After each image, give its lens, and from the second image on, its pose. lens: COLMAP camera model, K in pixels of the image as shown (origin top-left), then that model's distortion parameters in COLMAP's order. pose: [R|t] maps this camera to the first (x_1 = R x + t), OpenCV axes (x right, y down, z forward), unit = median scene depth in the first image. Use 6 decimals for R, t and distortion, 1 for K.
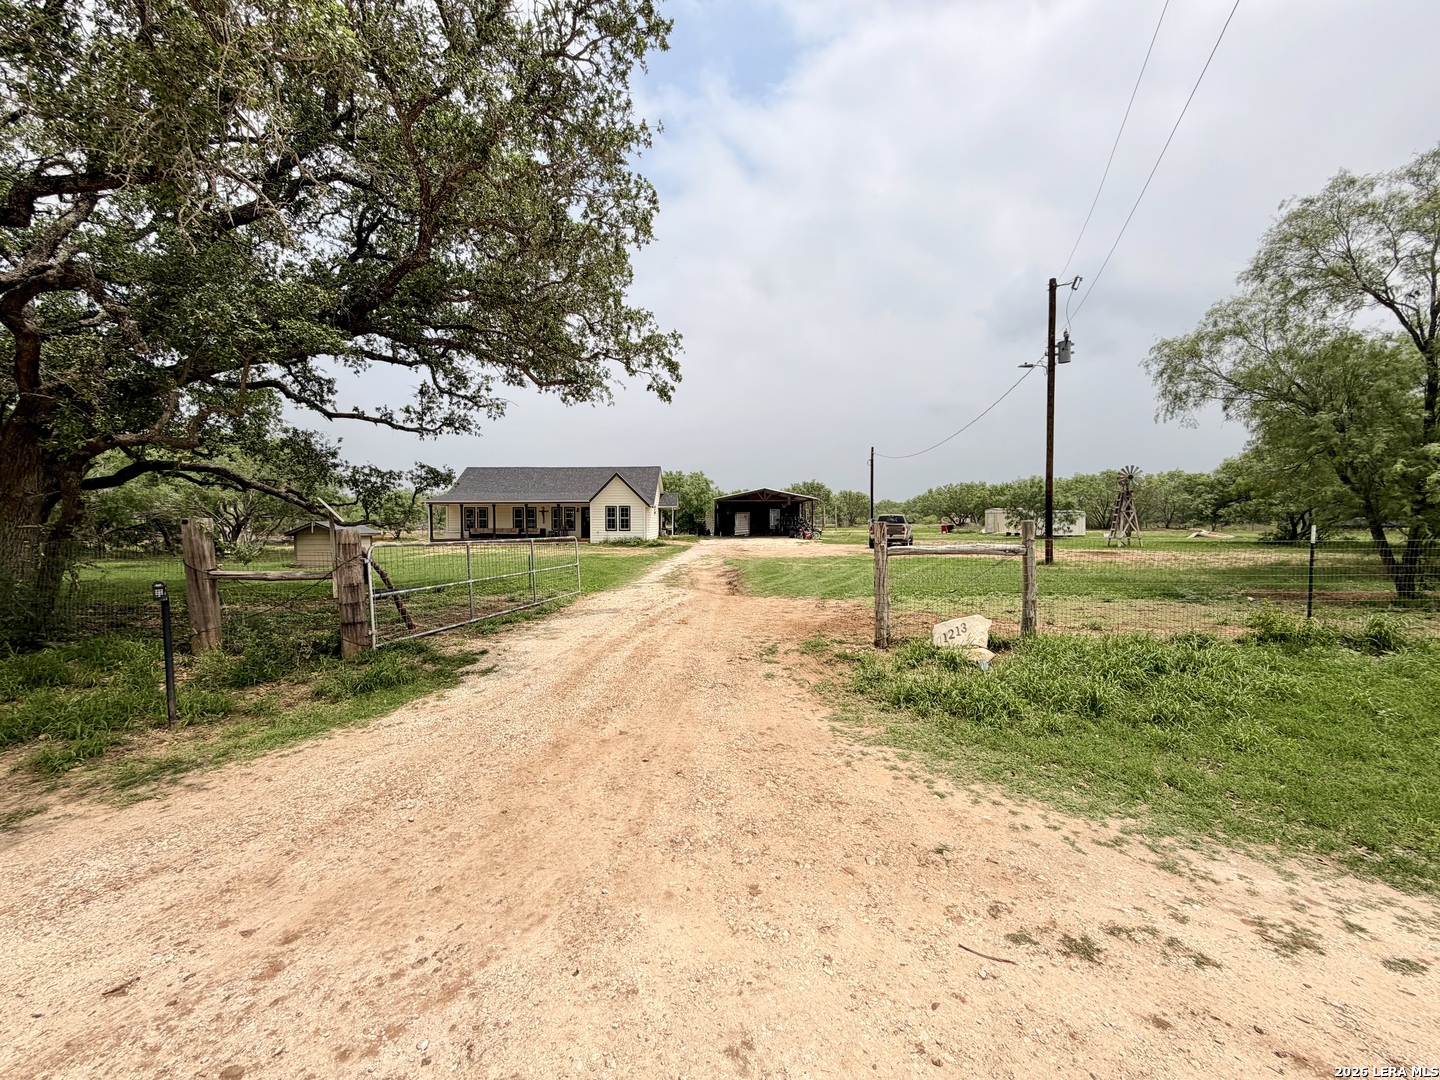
lens RADIAL K [[576.2, 0, 720.0], [0, 576.2, 540.0], [0, 0, 1]] dist [0.001092, -0.000021]
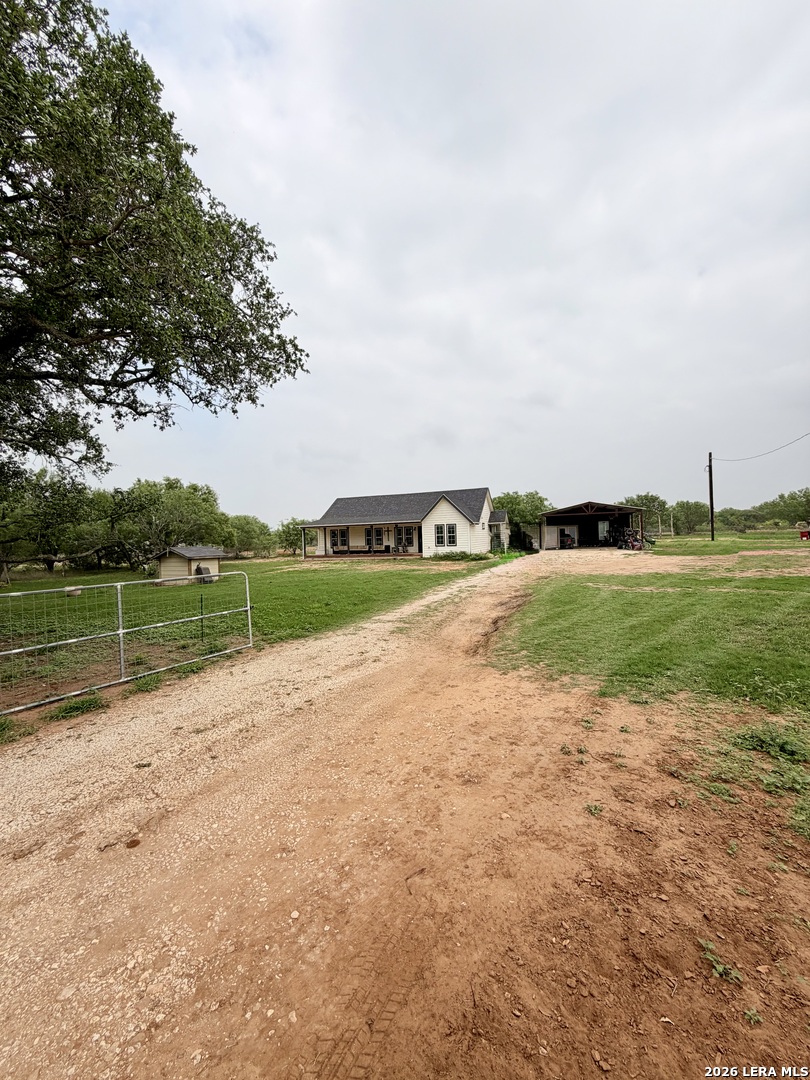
lens RADIAL K [[432.1, 0, 405.0], [0, 432.1, 540.0], [0, 0, 1]] dist [0.001092, -0.000021]
pose [[0.934891, -0.023793, -0.354135, 0.045642], [0.017241, 0.999617, -0.021646, -0.010626], [0.354515, 0.014131, 0.934944, 0.168608]]
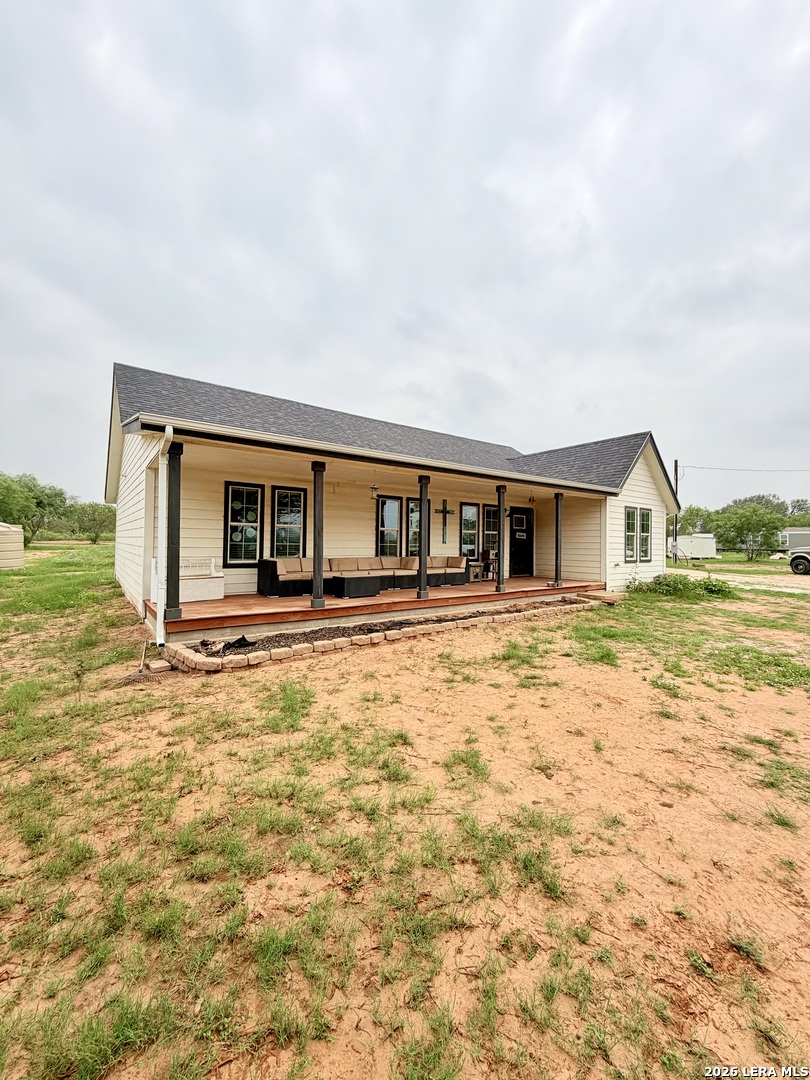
lens RADIAL K [[432.1, 0, 405.0], [0, 432.1, 540.0], [0, 0, 1]] dist [0.001092, -0.000021]
pose [[0.795636, 0.015365, 0.605581, -0.499935], [-0.007384, 0.999850, -0.015668, -0.026347], [-0.605730, 0.007995, 0.795630, 0.788927]]
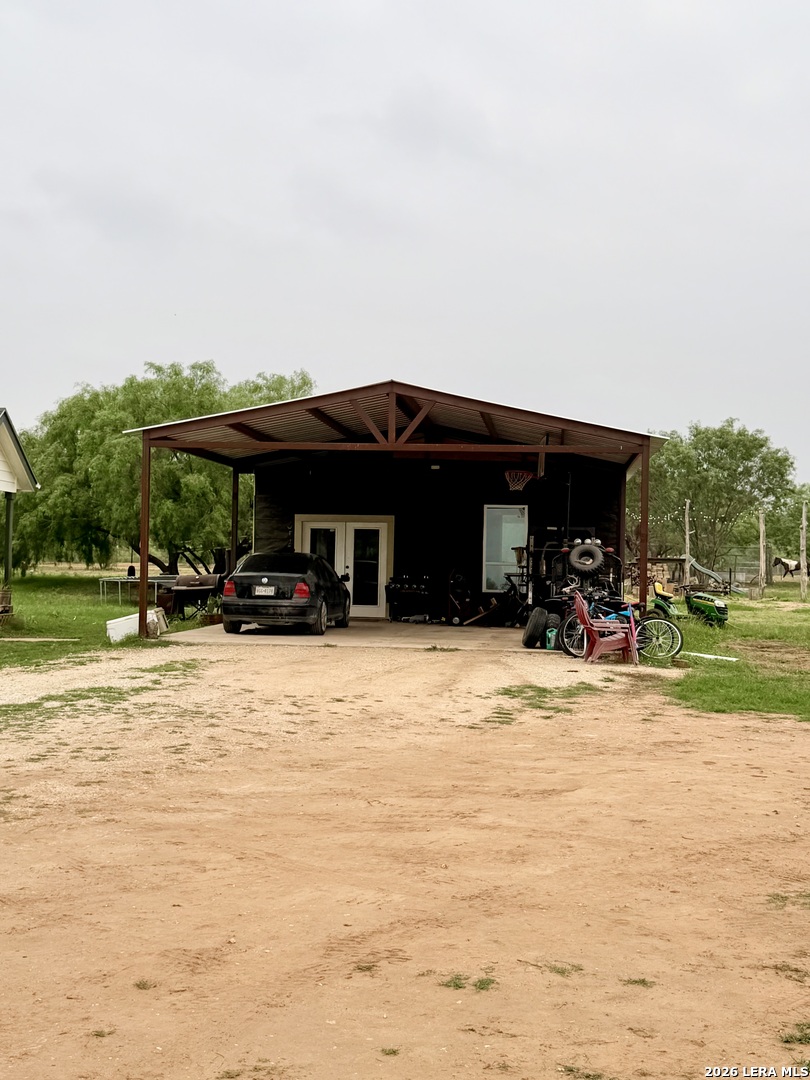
lens RADIAL K [[1369.1, 0, 405.0], [0, 1369.1, 540.0], [0, 0, 1]] dist [0.000367, 0.001087]
pose [[0.994914, 0.022167, -0.098261, 0.142829], [-0.026688, 0.998633, -0.044935, -0.019844], [0.097131, 0.047329, 0.994146, 0.628626]]
